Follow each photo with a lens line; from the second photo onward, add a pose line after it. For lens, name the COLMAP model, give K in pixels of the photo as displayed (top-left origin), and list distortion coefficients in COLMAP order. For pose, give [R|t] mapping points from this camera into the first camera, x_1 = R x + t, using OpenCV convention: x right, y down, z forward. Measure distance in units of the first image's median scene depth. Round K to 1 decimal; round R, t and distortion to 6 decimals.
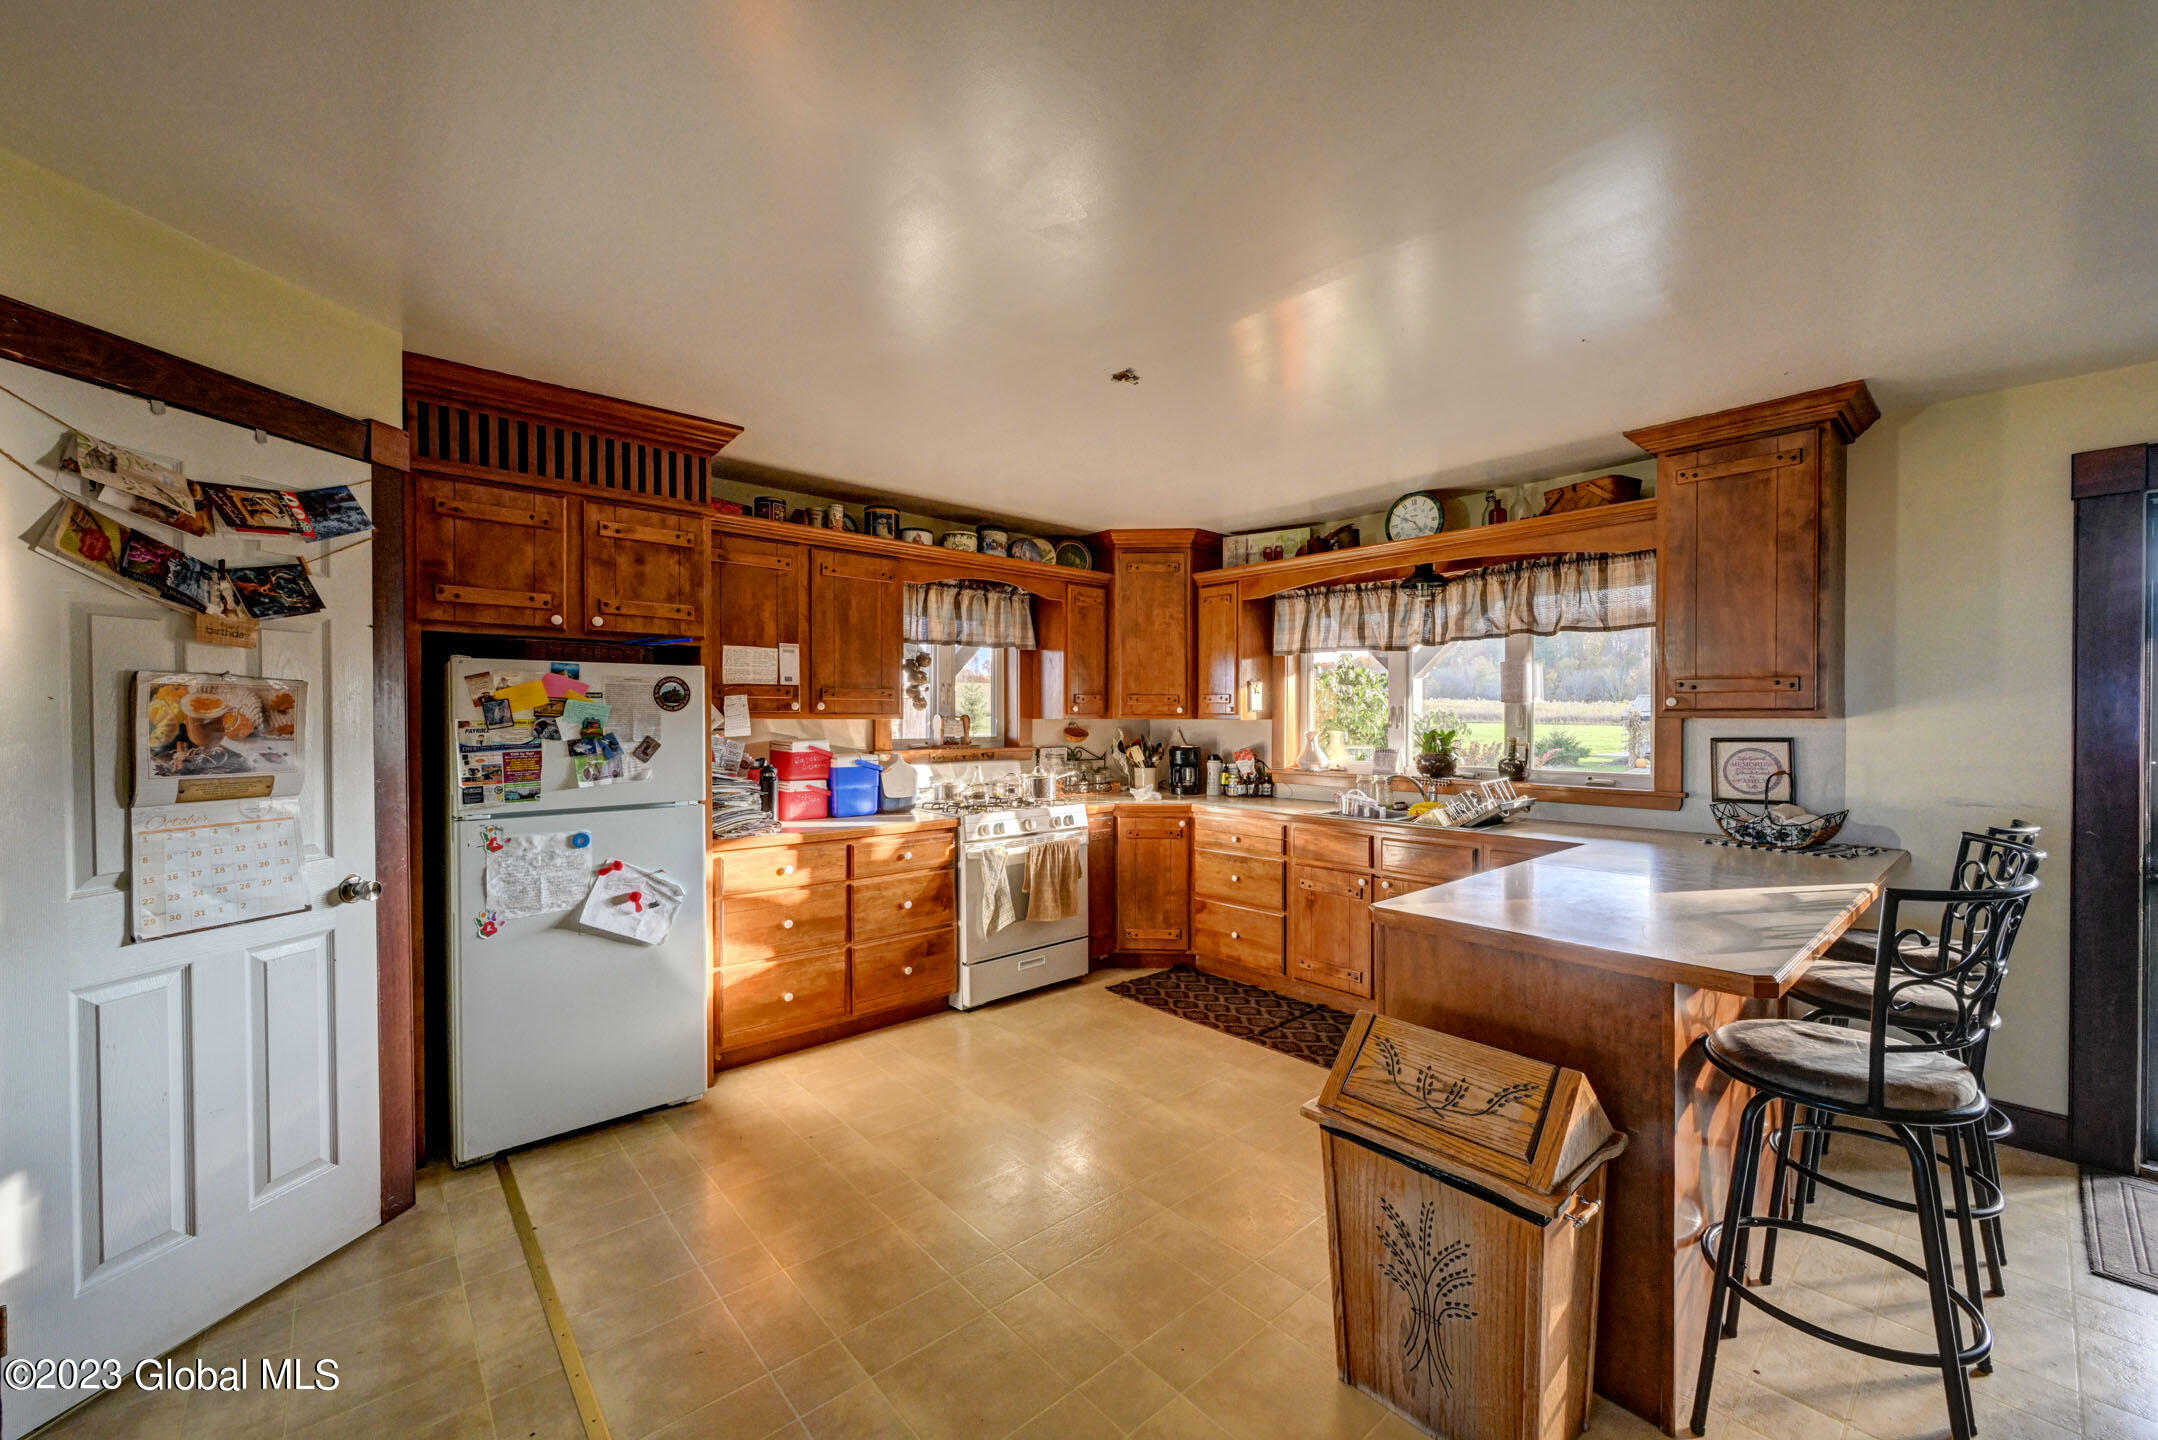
lens RADIAL K [[836.1, 0, 1070.8], [0, 836.1, 725.8], [0, 0, 1]] dist [0.004637, 0.000287]
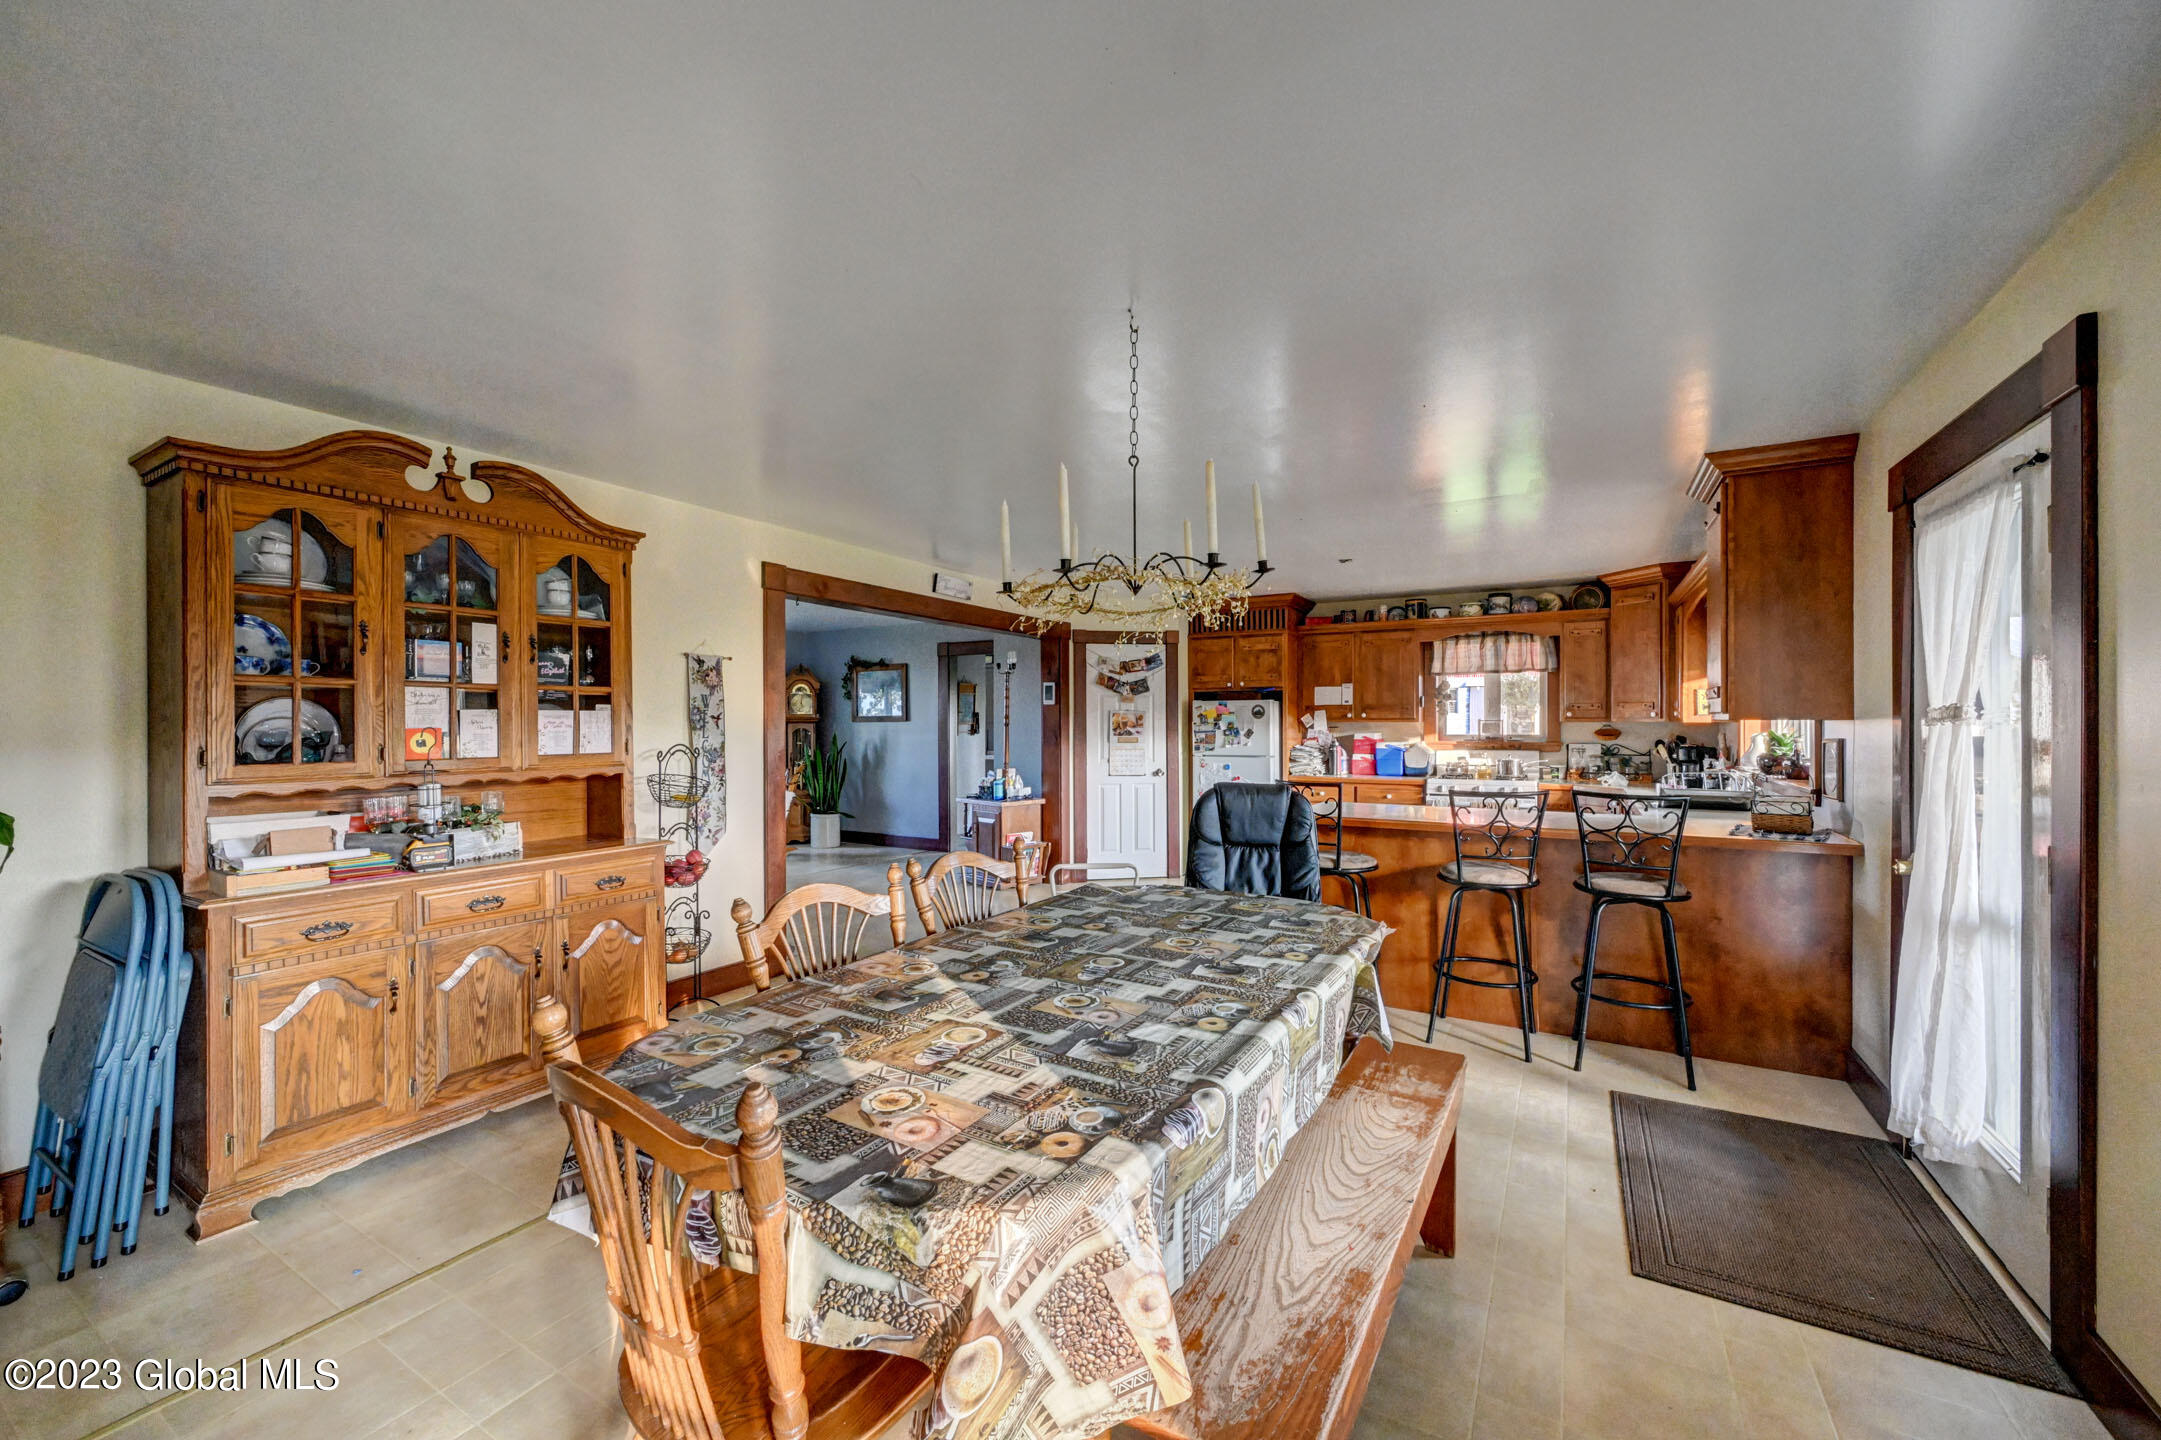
lens RADIAL K [[837.2, 0, 1087.2], [0, 837.2, 727.0], [0, 0, 1]] dist [0.004637, 0.000287]
pose [[0.338017, -0.002481, -0.941137, 1.701237], [-0.011309, 0.999914, -0.006698, 0.029844], [0.941072, 0.012907, 0.337960, -0.317286]]
